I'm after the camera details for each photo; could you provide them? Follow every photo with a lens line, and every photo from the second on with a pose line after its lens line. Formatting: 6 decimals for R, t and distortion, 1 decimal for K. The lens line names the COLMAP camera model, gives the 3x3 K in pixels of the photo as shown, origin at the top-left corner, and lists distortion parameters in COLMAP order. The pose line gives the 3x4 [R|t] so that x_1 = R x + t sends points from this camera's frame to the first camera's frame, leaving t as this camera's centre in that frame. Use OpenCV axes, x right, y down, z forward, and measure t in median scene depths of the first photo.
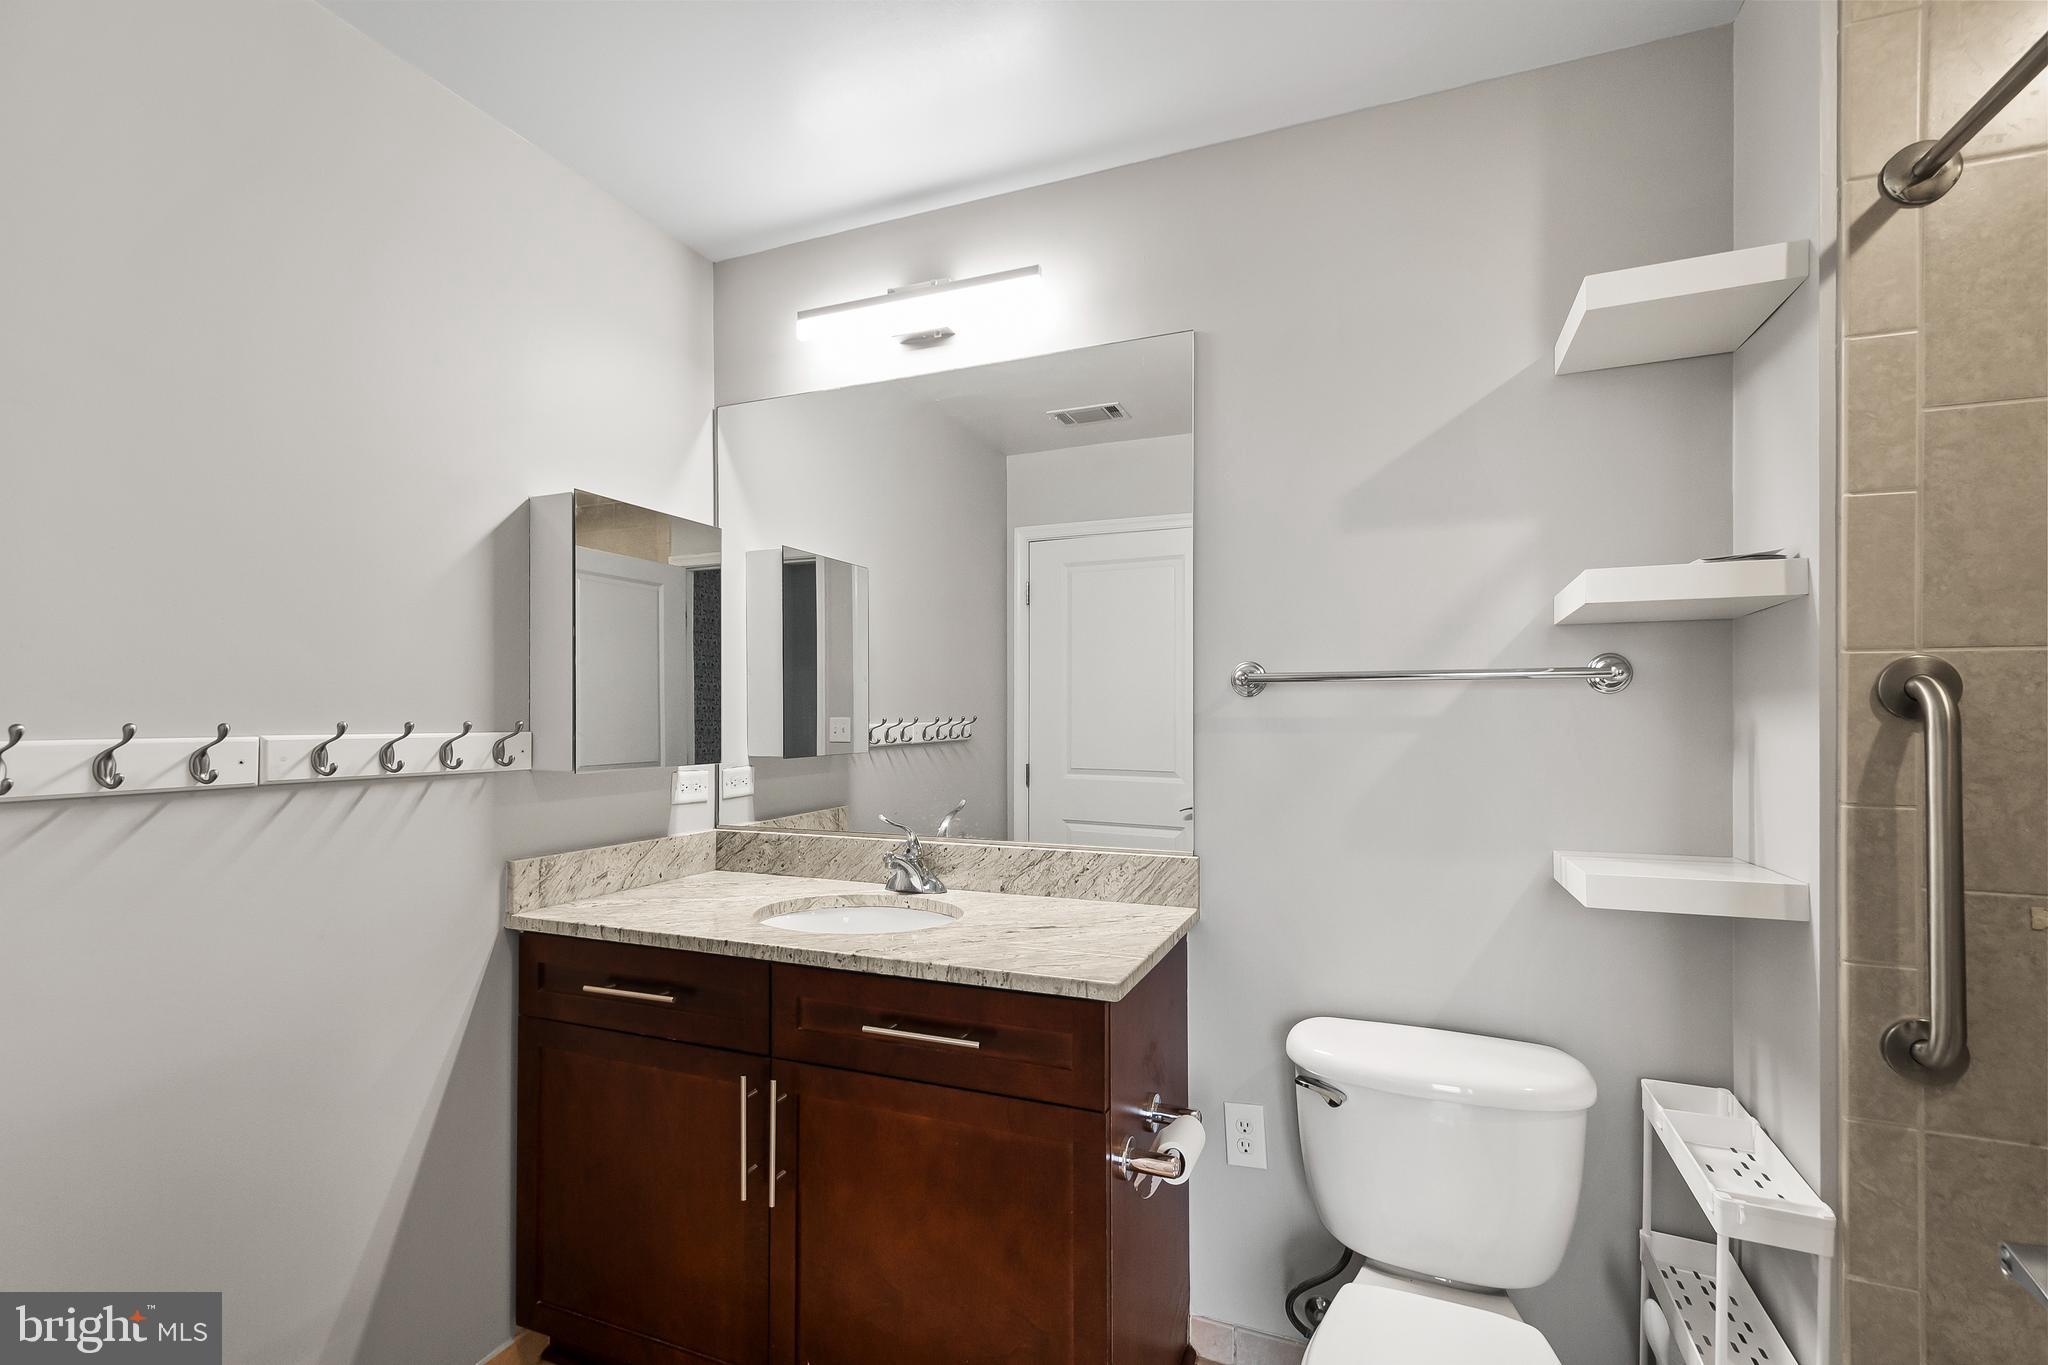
lens RADIAL K [[892.4, 0, 1039.2], [0, 892.4, 708.0], [0, 0, 1]] dist [0.003722, -0.000216]
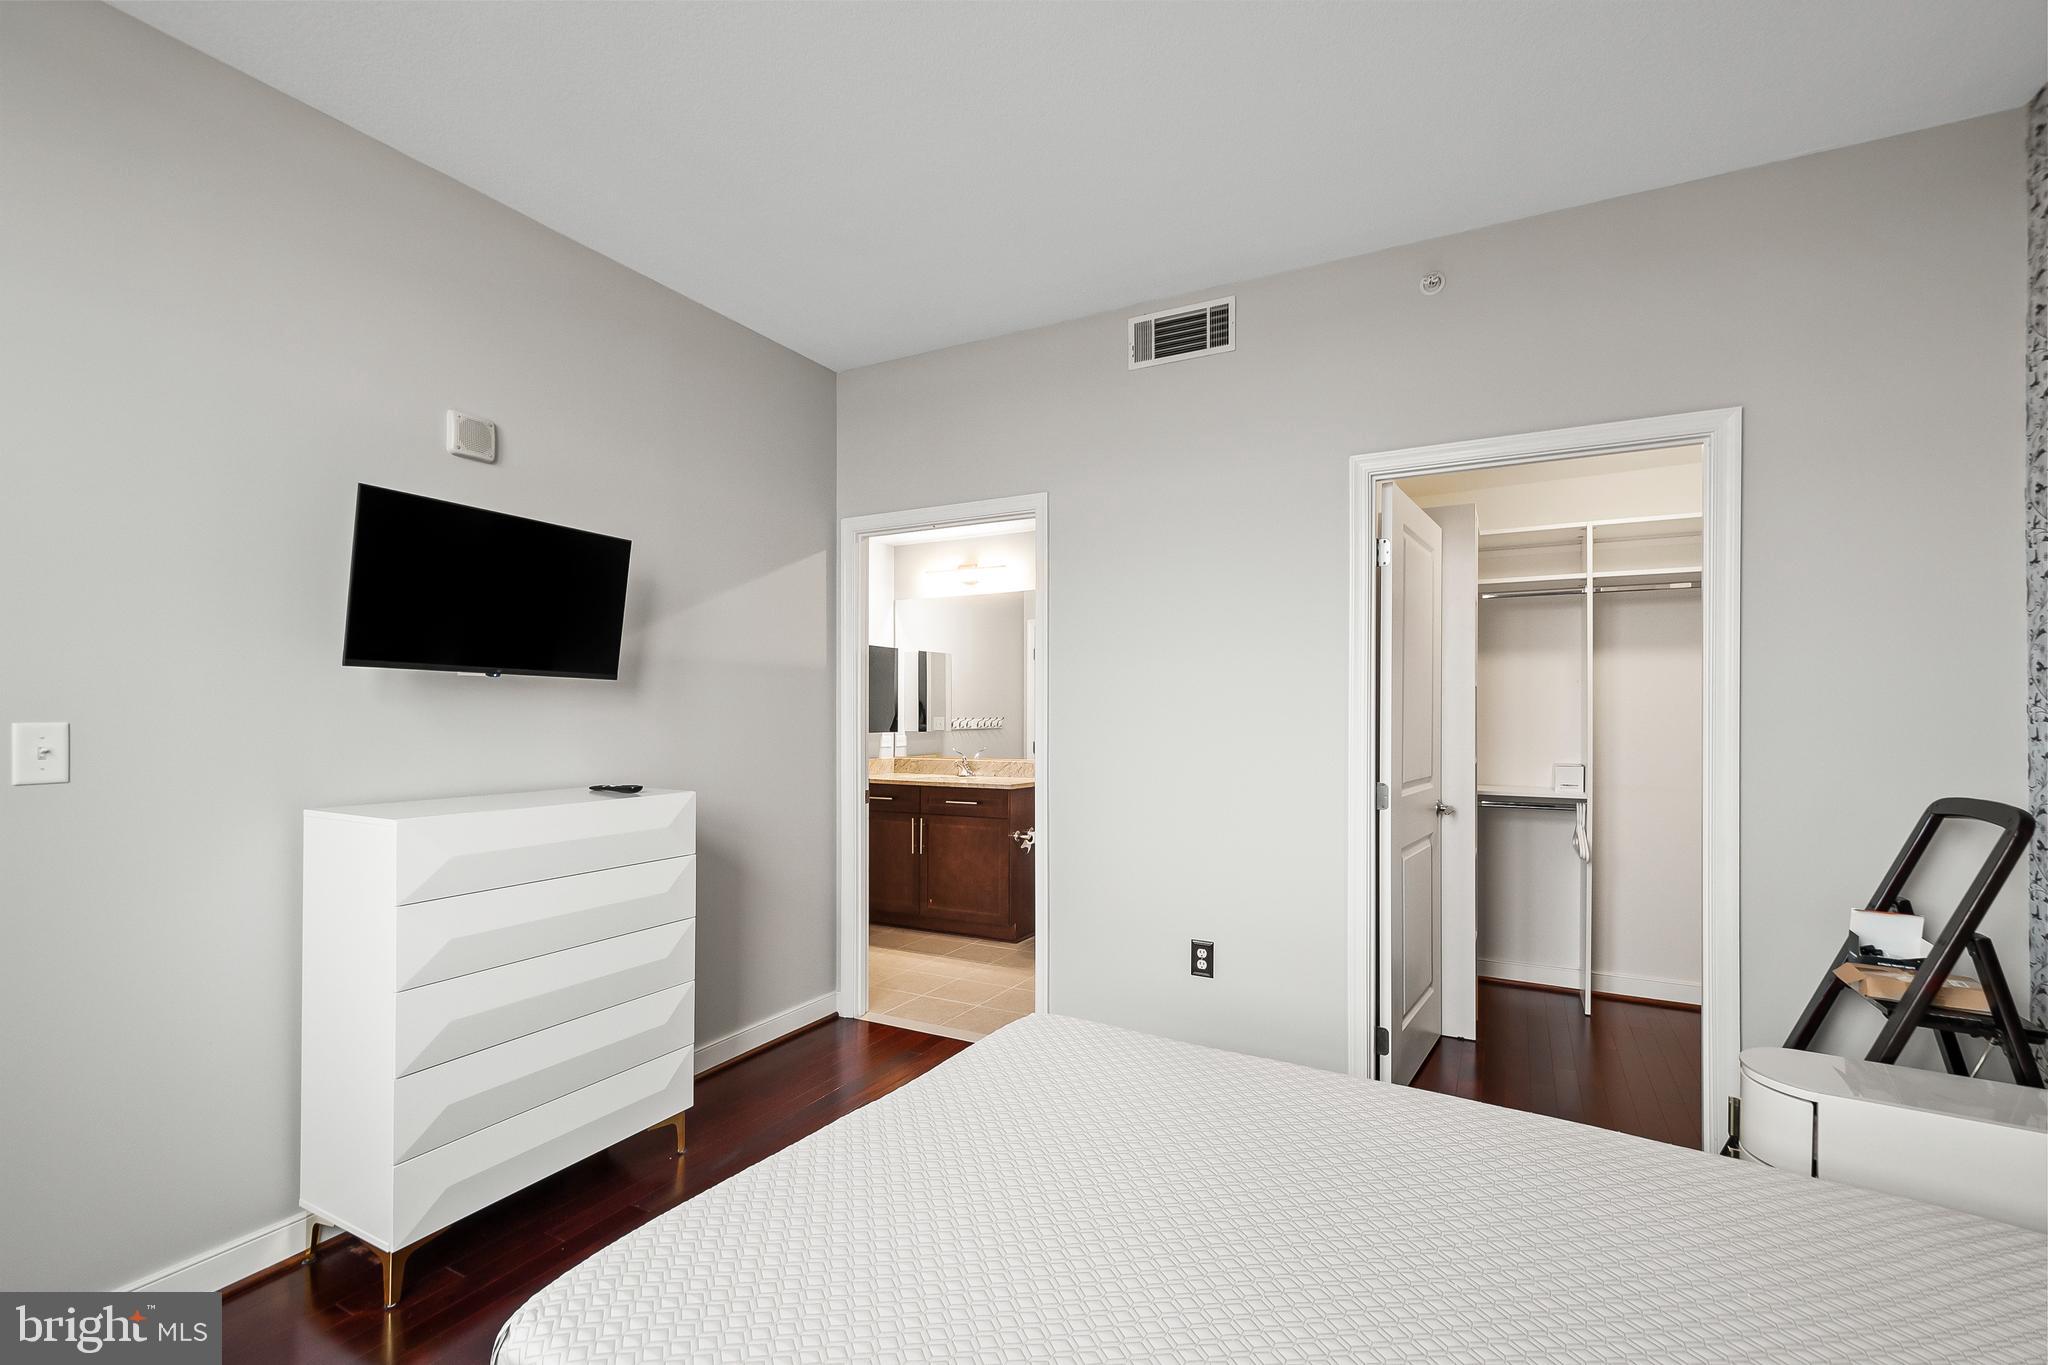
lens RADIAL K [[892.4, 0, 1039.2], [0, 892.4, 708.0], [0, 0, 1]] dist [0.003722, -0.000216]
pose [[0.994665, 0.003599, -0.103096, 0.339045], [-0.004032, 0.999984, -0.003990, -0.004358], [0.103080, 0.004385, 0.994663, -1.584446]]
